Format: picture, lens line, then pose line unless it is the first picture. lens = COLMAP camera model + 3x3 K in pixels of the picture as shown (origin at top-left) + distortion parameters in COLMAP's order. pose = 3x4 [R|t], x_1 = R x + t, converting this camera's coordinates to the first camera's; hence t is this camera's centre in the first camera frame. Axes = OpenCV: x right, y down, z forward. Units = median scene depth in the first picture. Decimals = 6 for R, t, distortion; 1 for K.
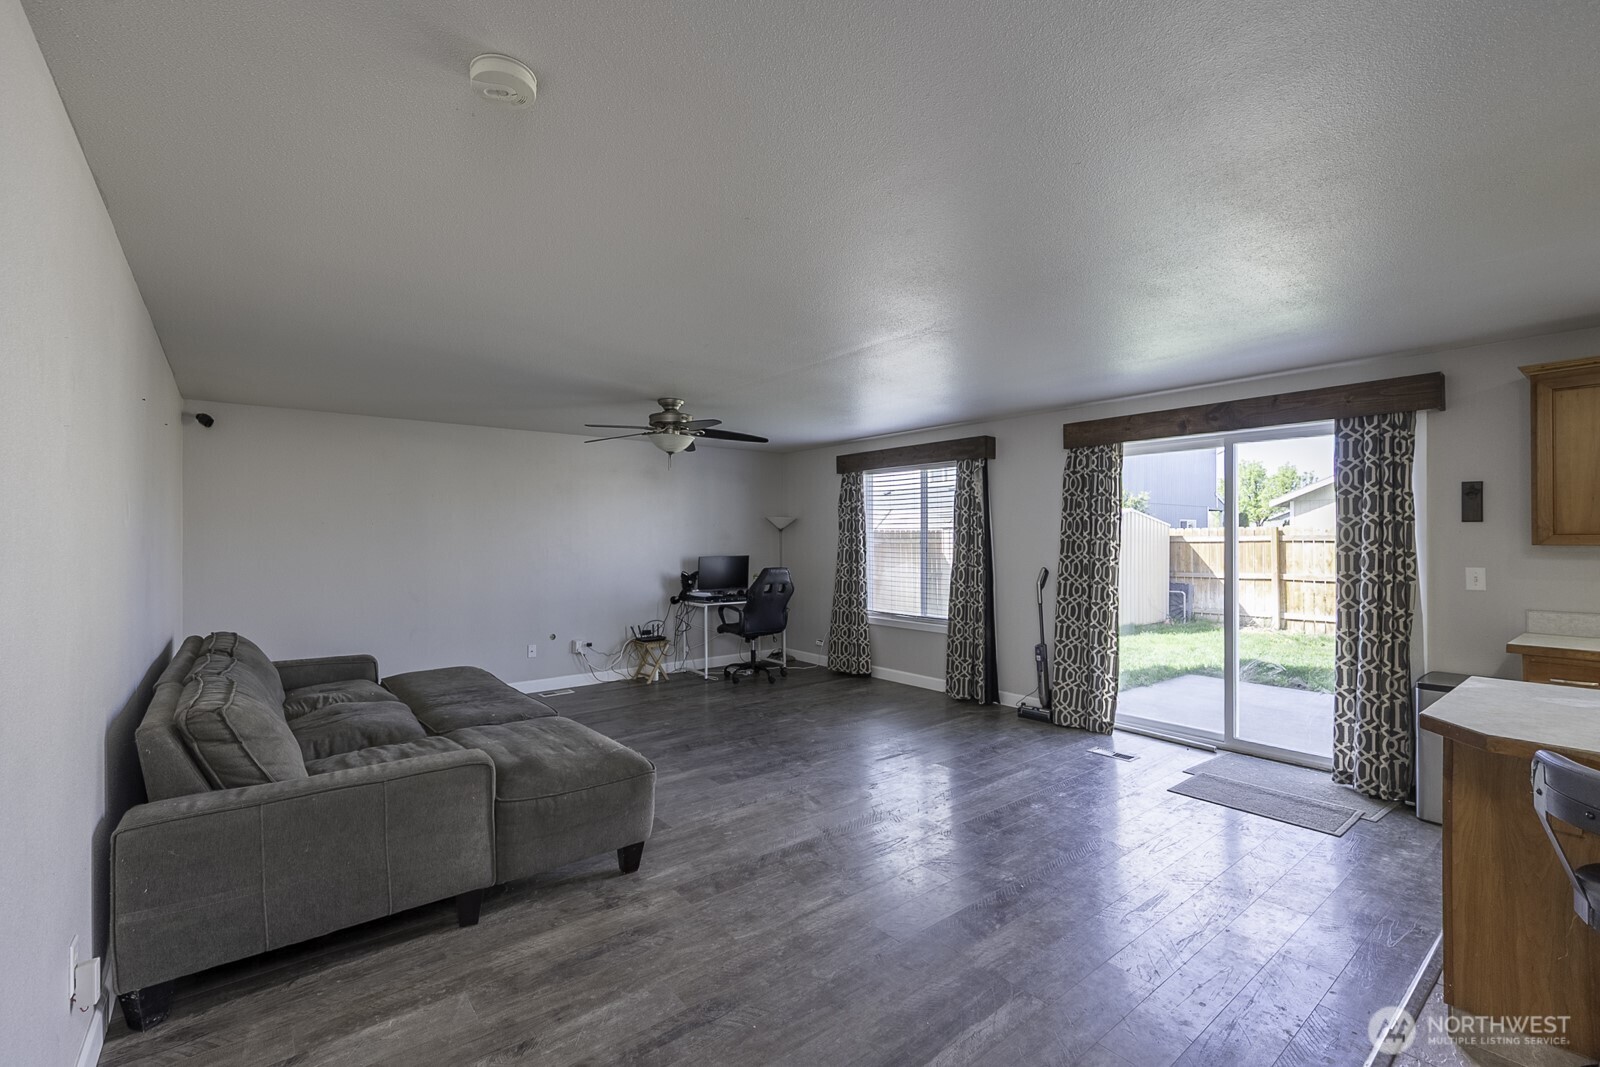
lens RADIAL K [[693.3, 0, 800.0], [0, 693.3, 533.5], [0, 0, 1]] dist [-0.000398, 0.000078]
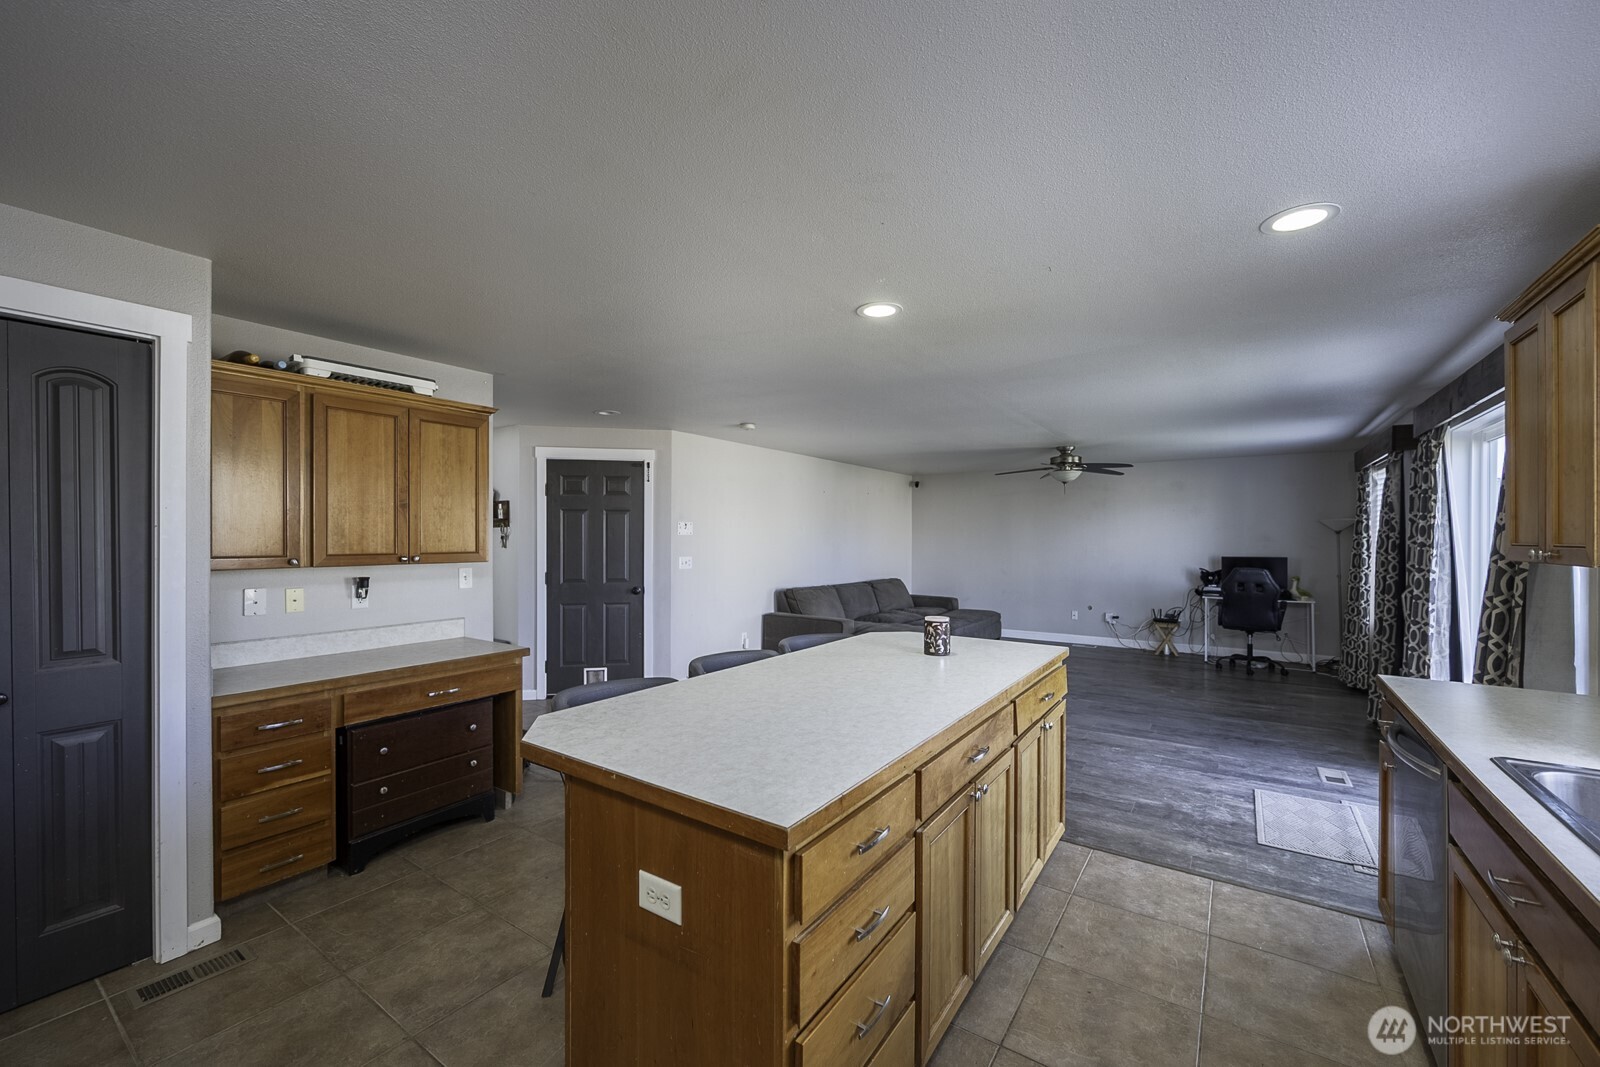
lens RADIAL K [[639.4, 0, 805.2], [0, 639.4, 537.4], [0, 0, 1]] dist [0.001601, 0.000211]
pose [[0.283009, 0.003785, -0.959110, 0.713010], [0.003078, 0.999983, 0.004854, -0.005214], [0.959112, -0.004326, 0.282992, 0.055187]]
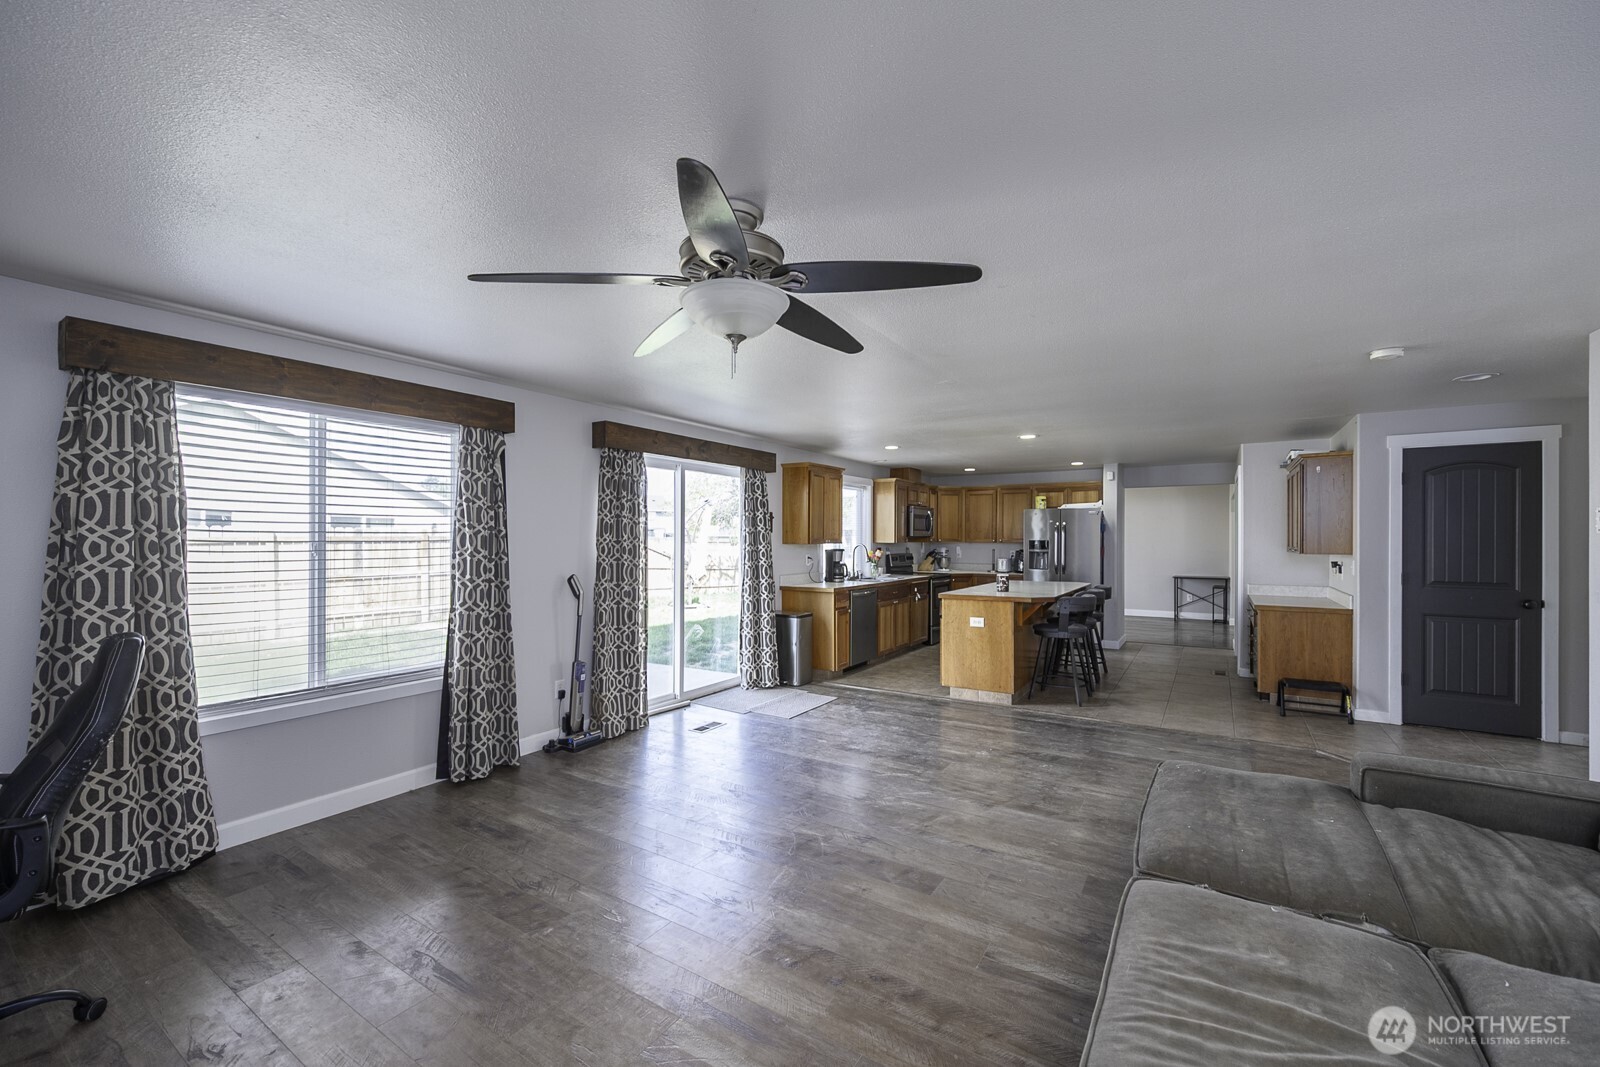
lens RADIAL K [[639.4, 0, 805.2], [0, 639.4, 537.4], [0, 0, 1]] dist [0.001601, 0.000211]
pose [[-0.314077, 0.005510, 0.949382, -0.415727], [-0.006436, 0.999948, -0.007932, 0.005361], [-0.949376, -0.008601, -0.314025, 0.791863]]
